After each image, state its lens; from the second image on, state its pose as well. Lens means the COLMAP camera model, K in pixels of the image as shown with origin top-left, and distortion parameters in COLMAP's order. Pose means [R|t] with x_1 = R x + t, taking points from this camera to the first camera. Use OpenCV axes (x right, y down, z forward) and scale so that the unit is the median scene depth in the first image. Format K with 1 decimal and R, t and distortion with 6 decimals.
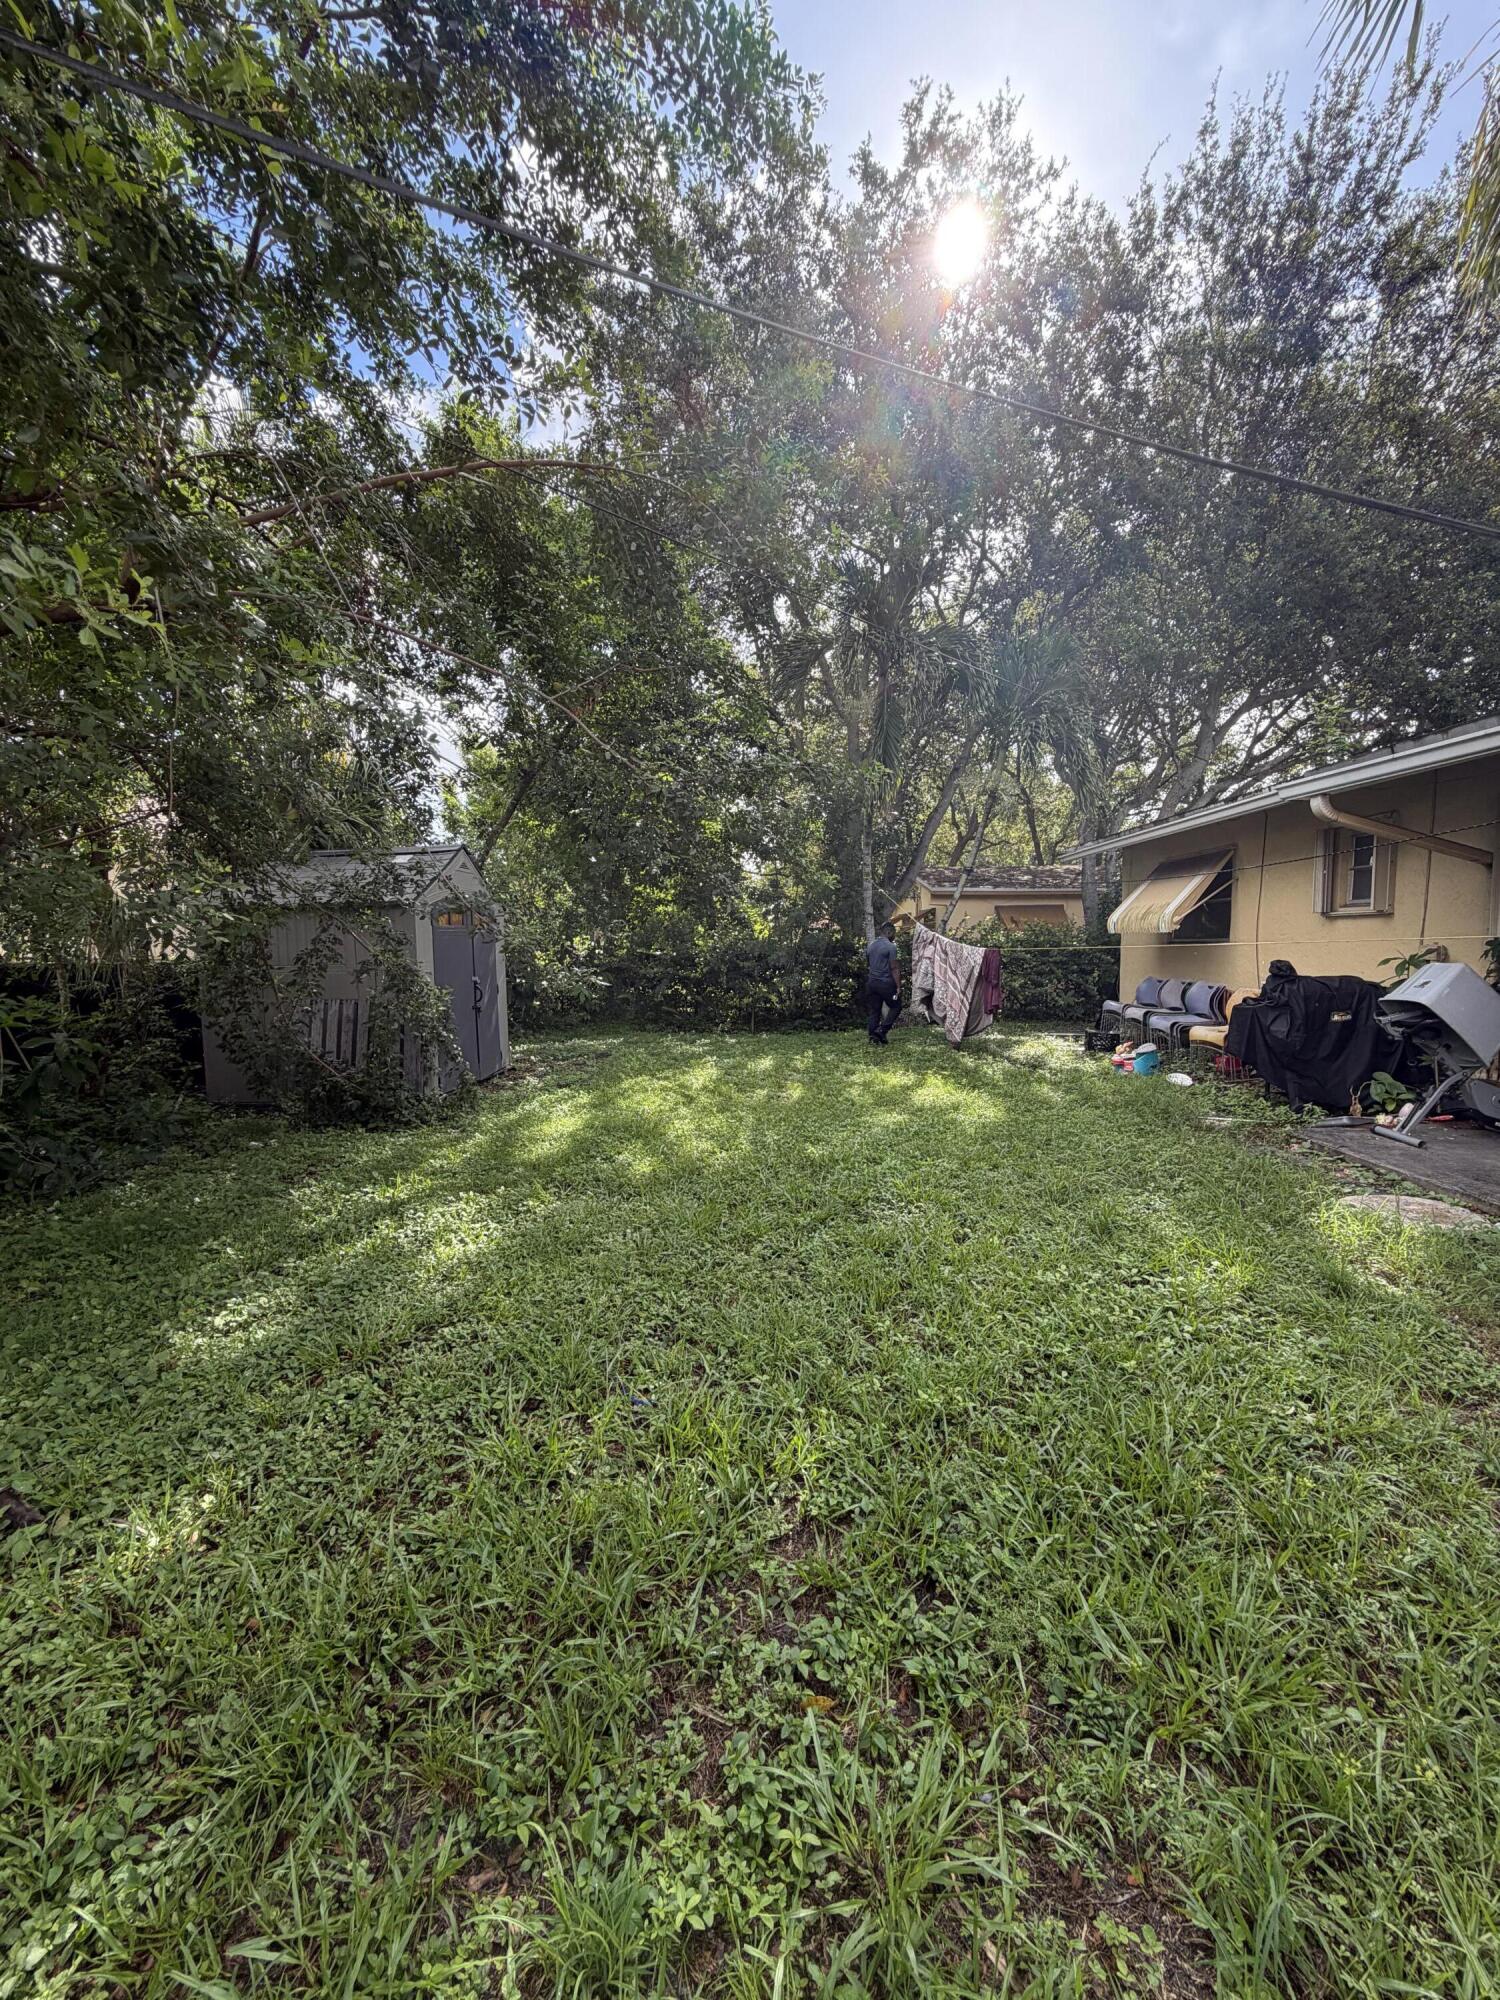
lens RADIAL K [[804.5, 0, 748.6], [0, 804.5, 998.8], [0, 0, 1]] dist [-0.001706, -0.000494]
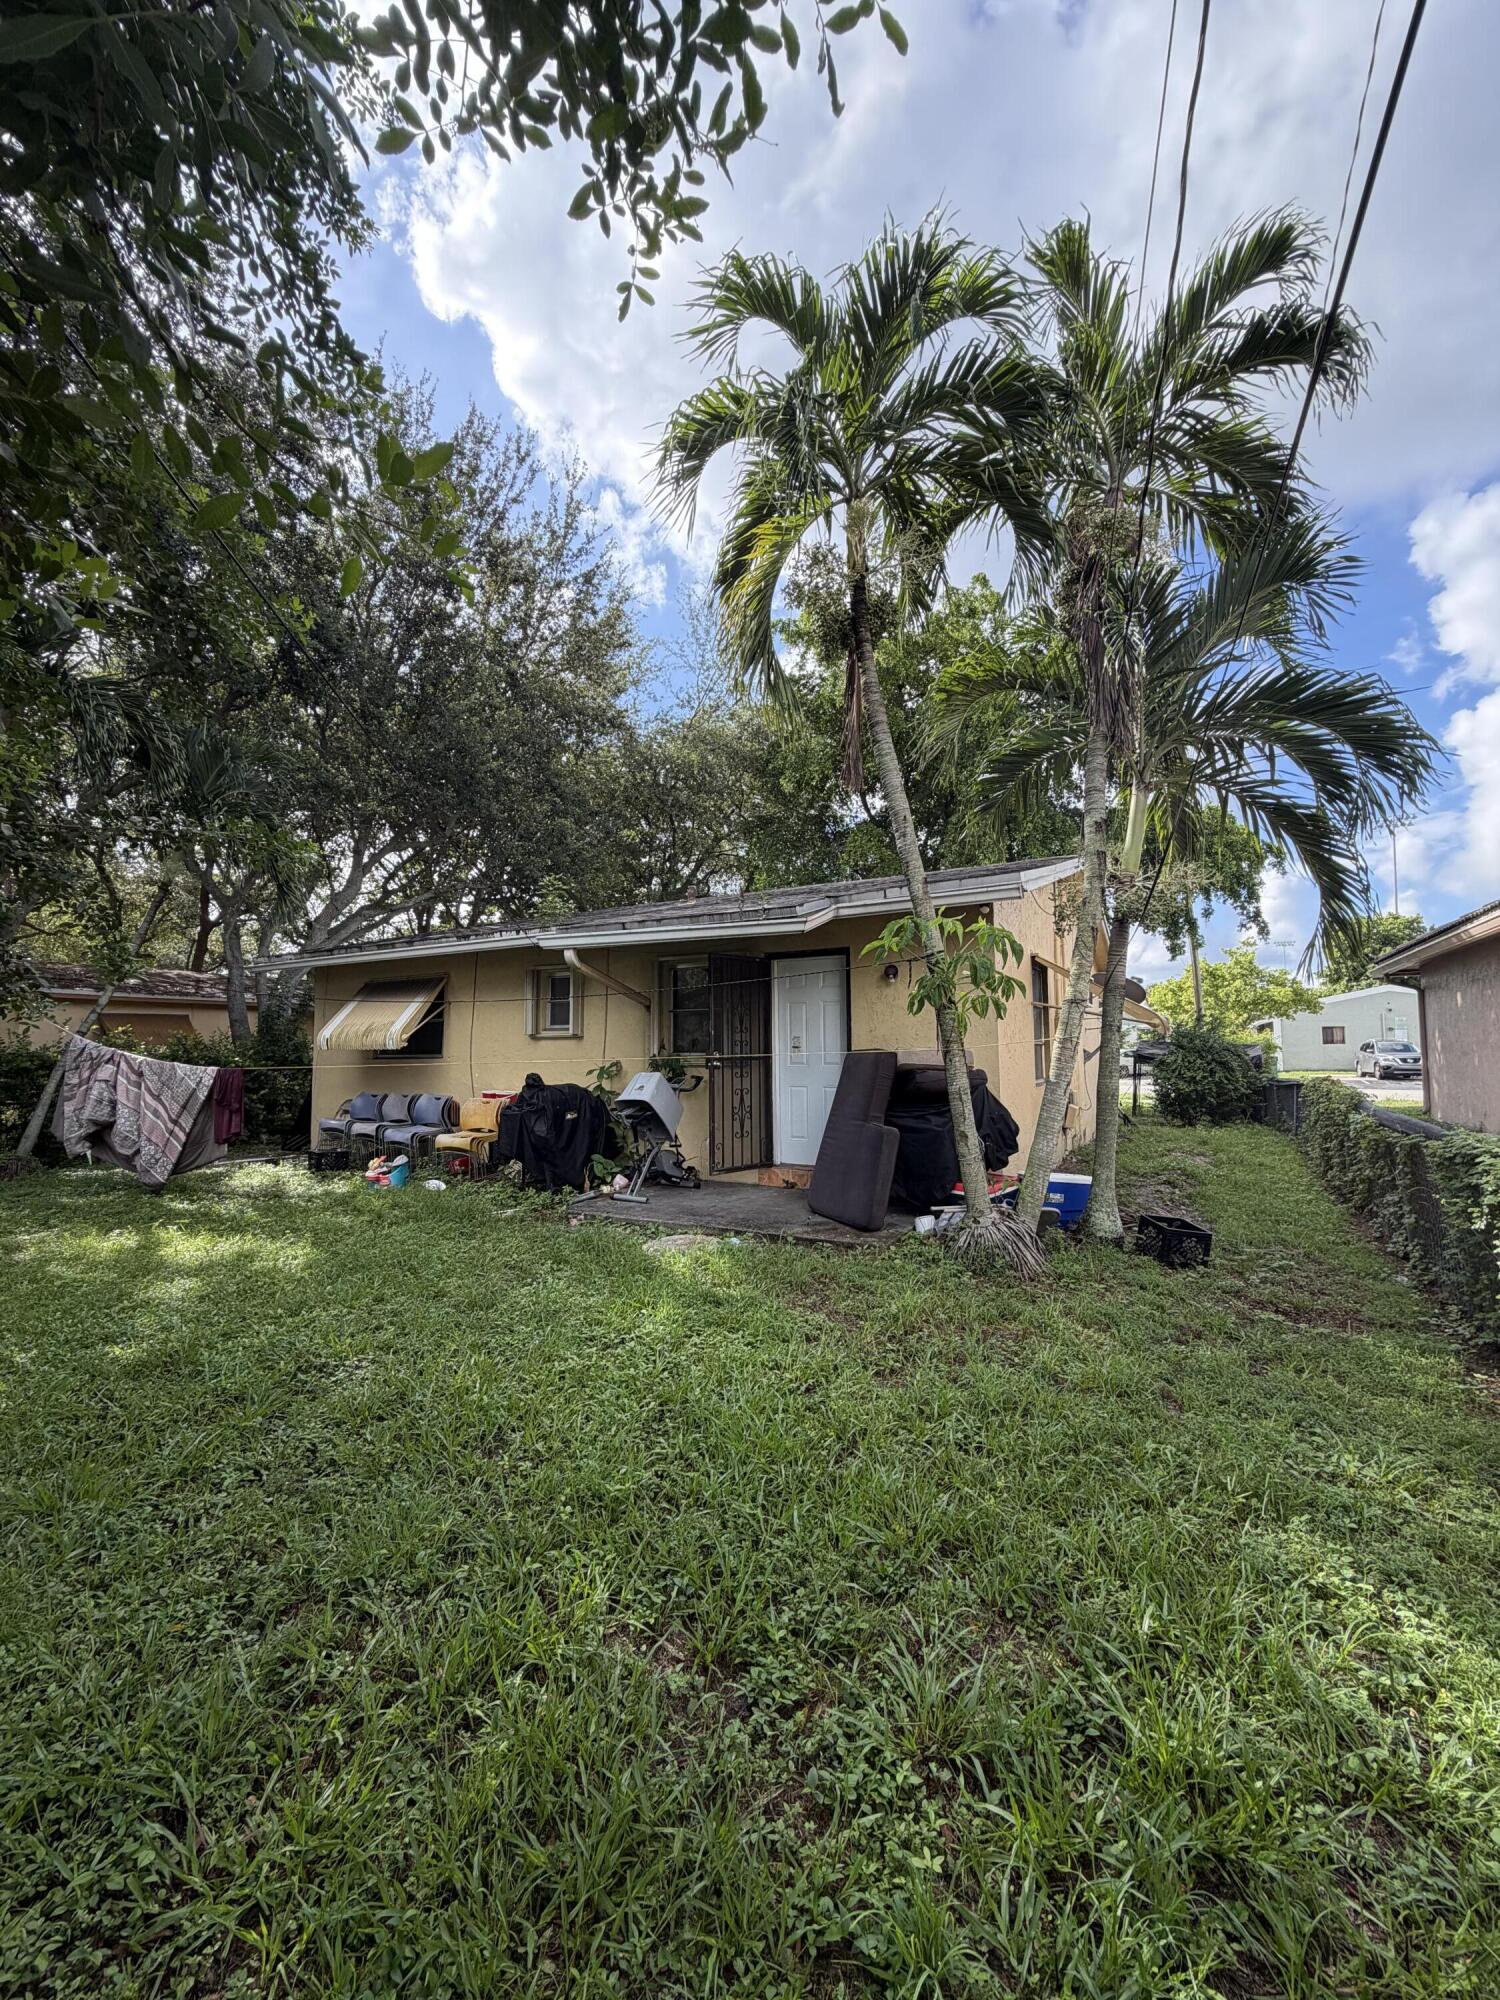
lens RADIAL K [[804.5, 0, 748.3], [0, 804.5, 1004.3], [0, 0, 1]] dist [-0.001706, -0.000494]
pose [[0.456235, 0.052979, 0.888281, -0.222358], [0.066931, 0.993355, -0.093623, -0.011271], [-0.887338, 0.102168, 0.449658, 0.100787]]
